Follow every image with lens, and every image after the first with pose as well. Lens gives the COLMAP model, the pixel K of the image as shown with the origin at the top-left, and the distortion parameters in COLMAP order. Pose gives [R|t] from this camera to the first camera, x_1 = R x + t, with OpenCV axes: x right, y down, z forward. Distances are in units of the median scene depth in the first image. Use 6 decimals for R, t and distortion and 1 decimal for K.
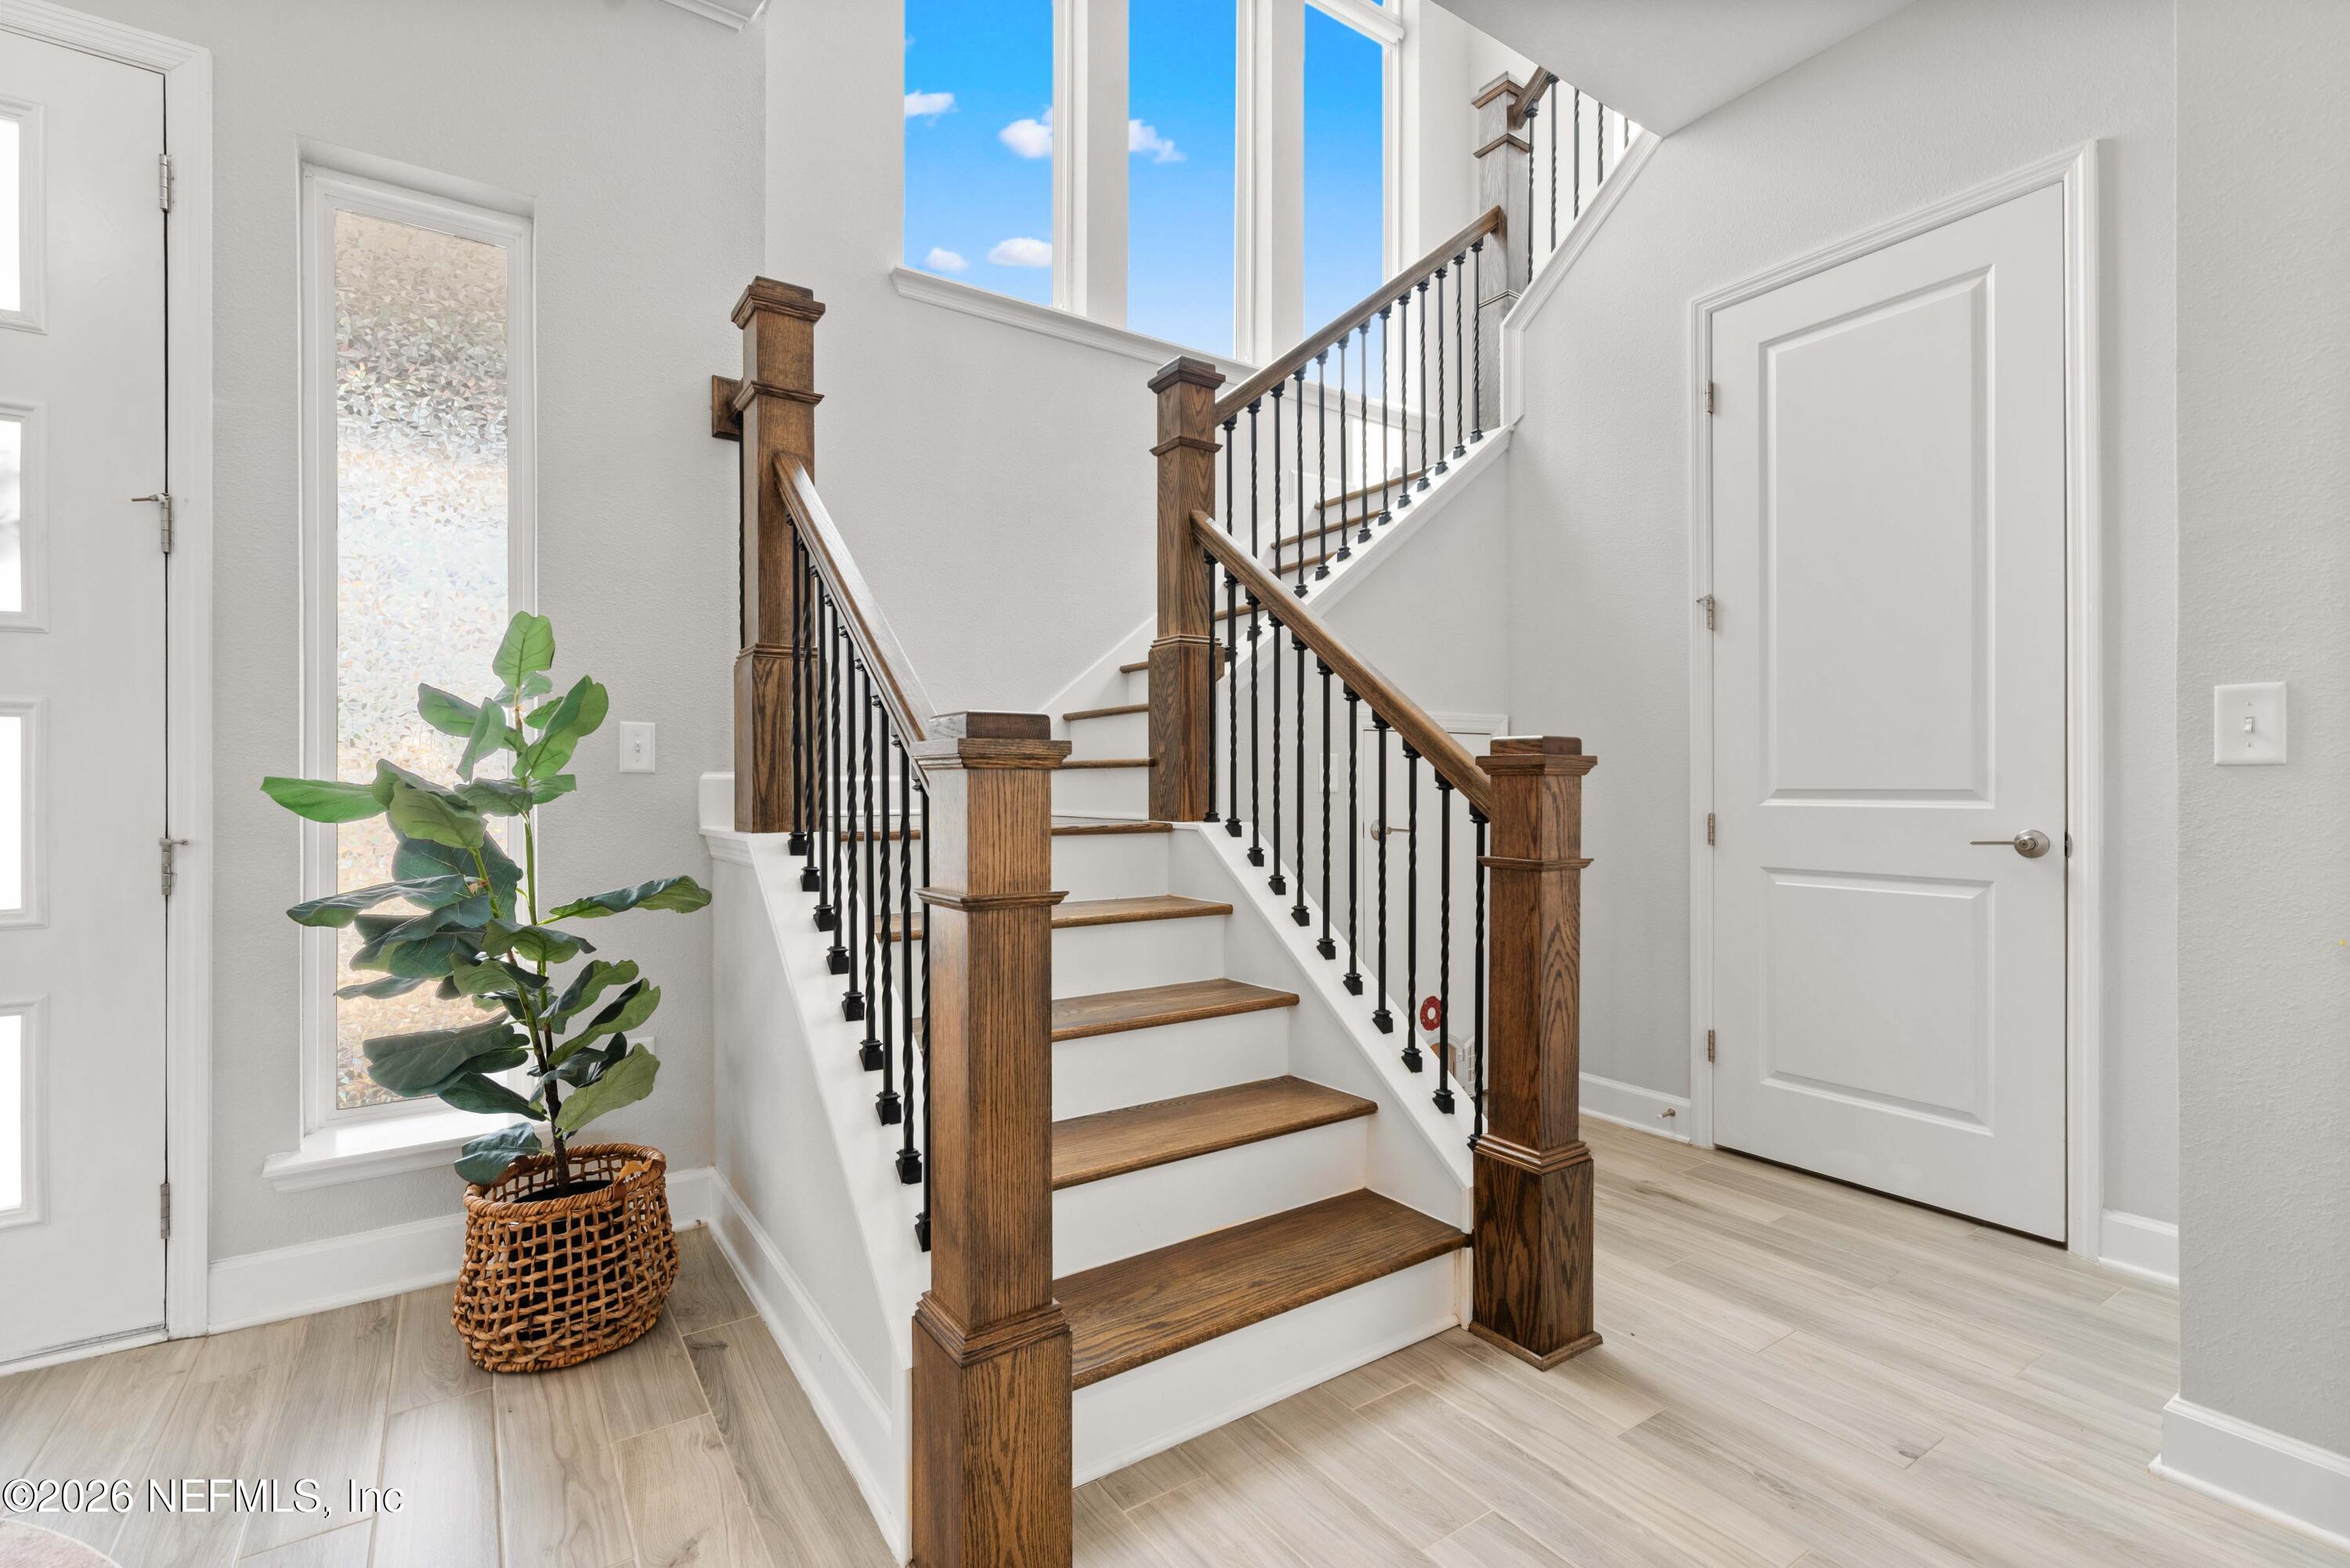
lens RADIAL K [[1050.9, 0, 1175.0], [0, 1050.9, 784.0], [0, 0, 1]] dist [0.000364, 0.000002]
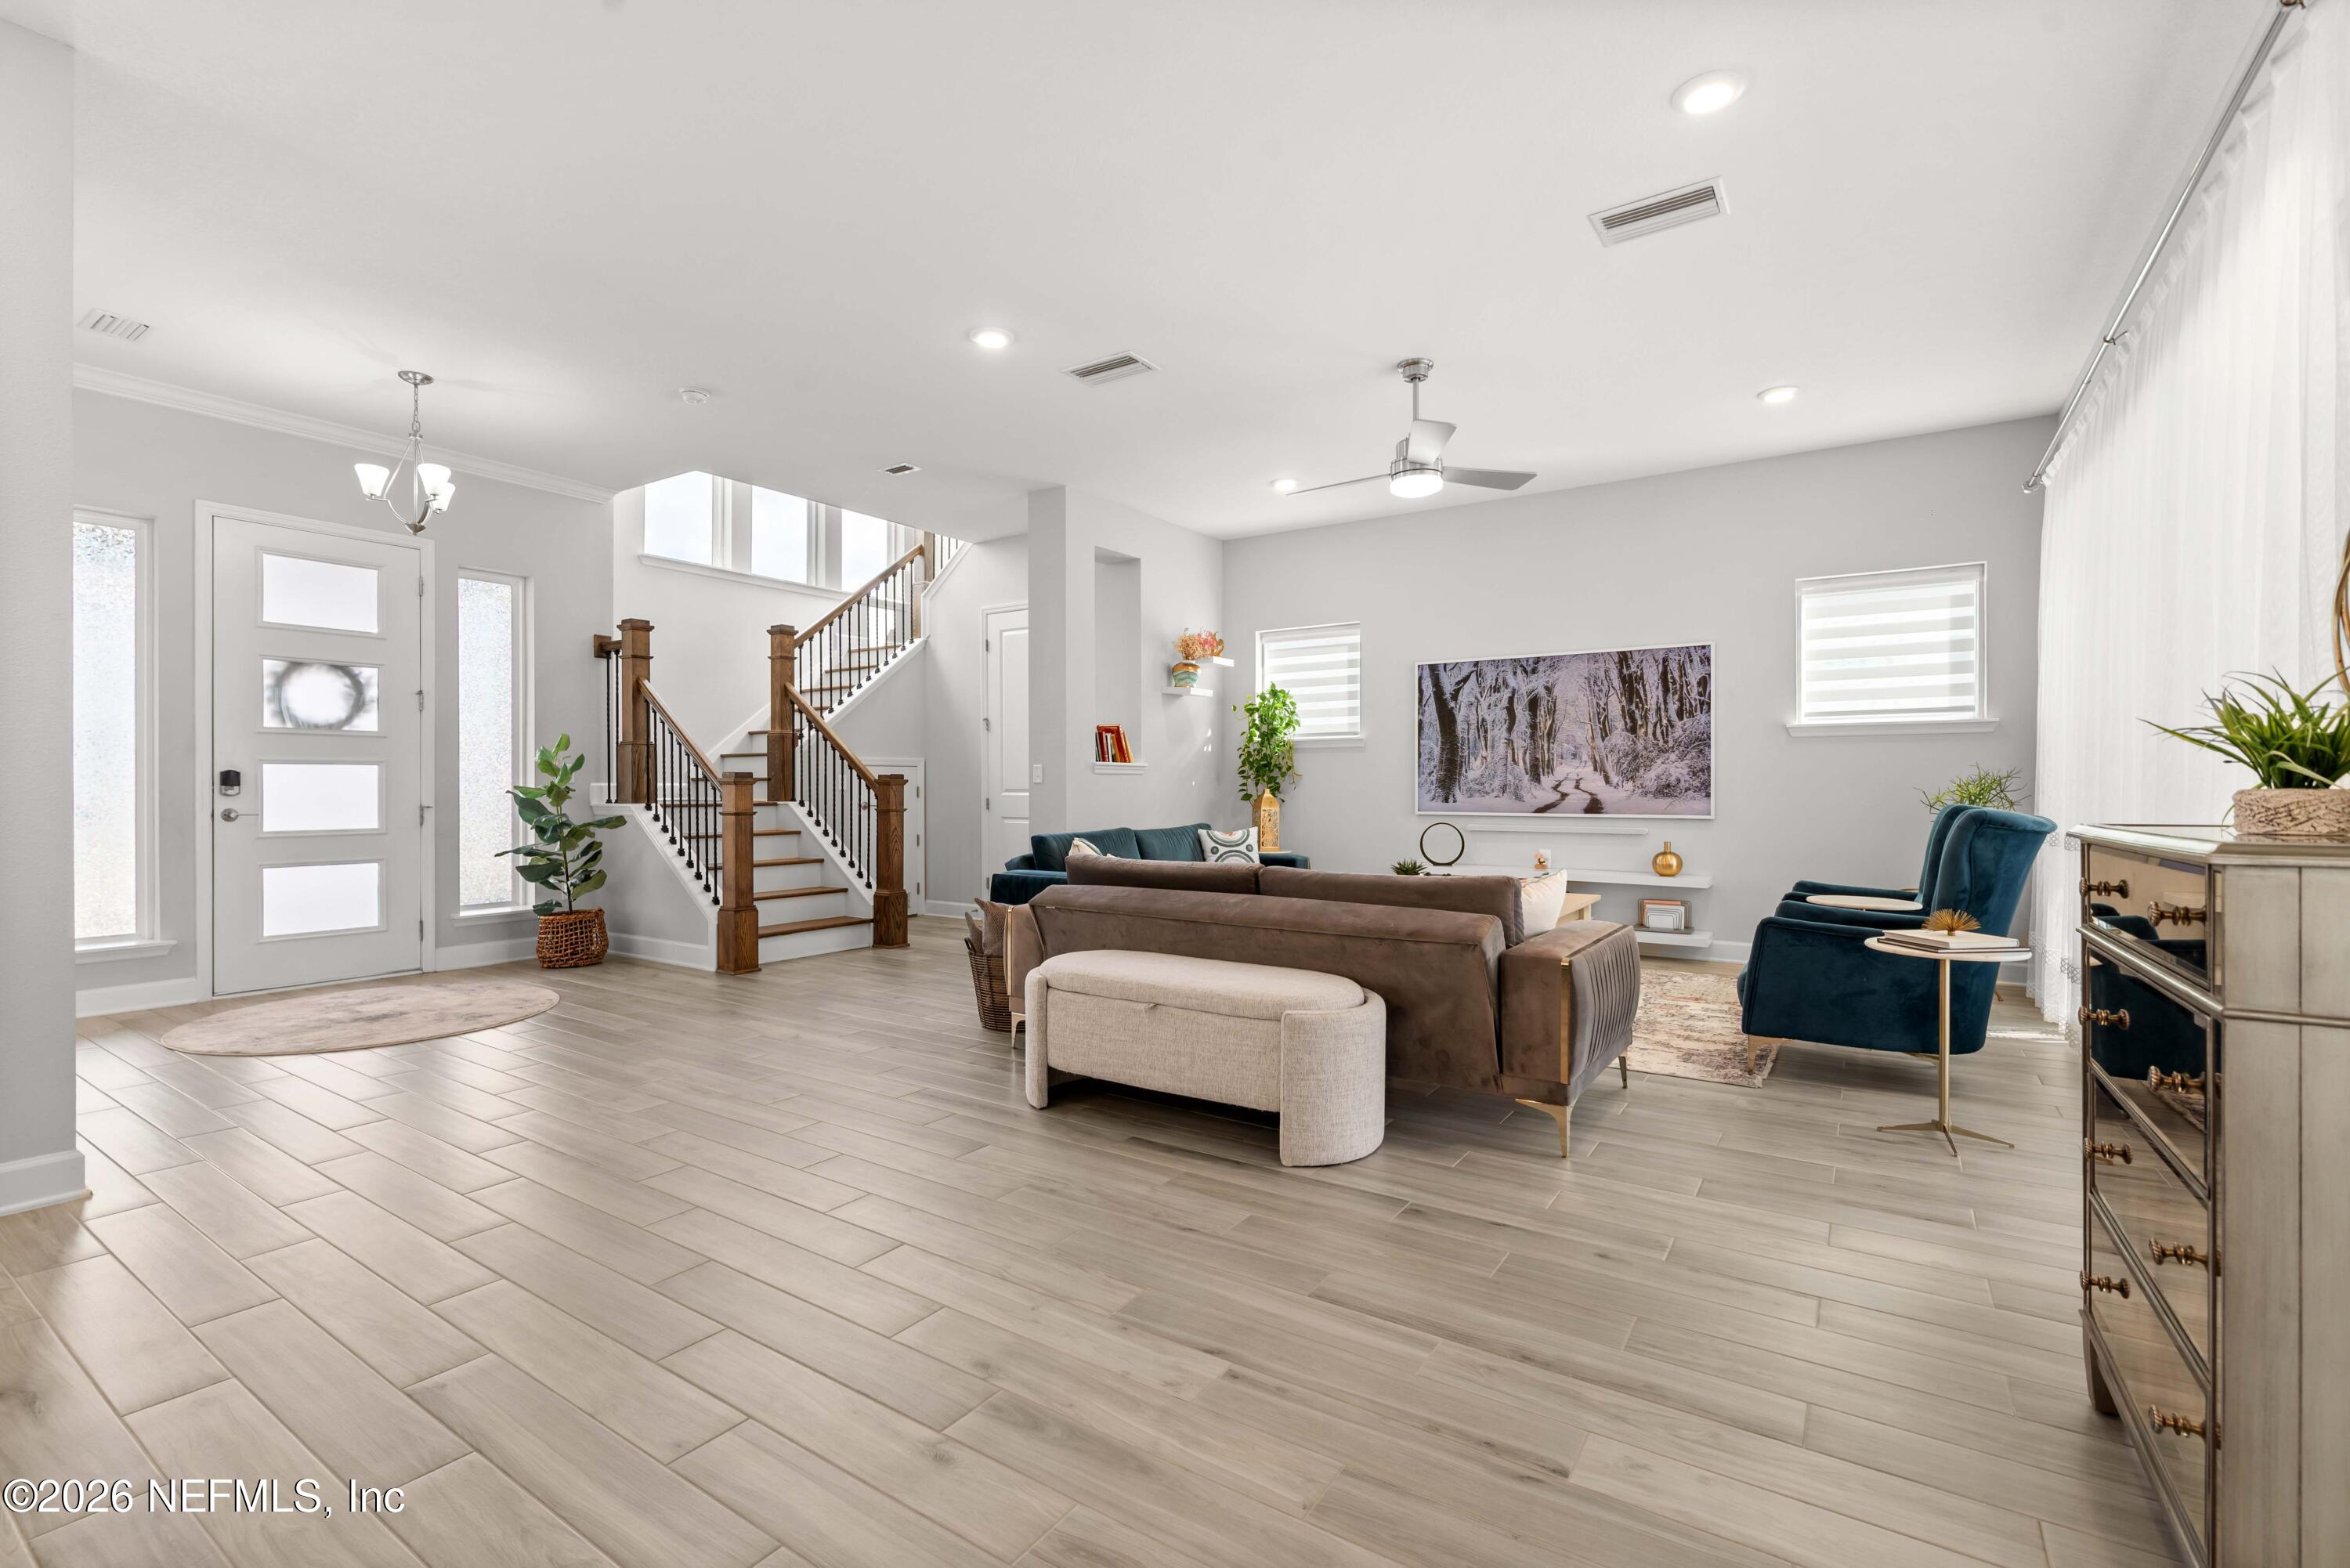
lens RADIAL K [[1022.5, 0, 1158.8], [0, 1022.5, 790.9], [0, 0, 1]] dist [0.000202, 0.000006]
pose [[0.930779, -0.001388, 0.365581, -0.054801], [-0.000680, 0.999984, 0.005530, -0.006162], [-0.365583, -0.005395, 0.930763, -1.927348]]
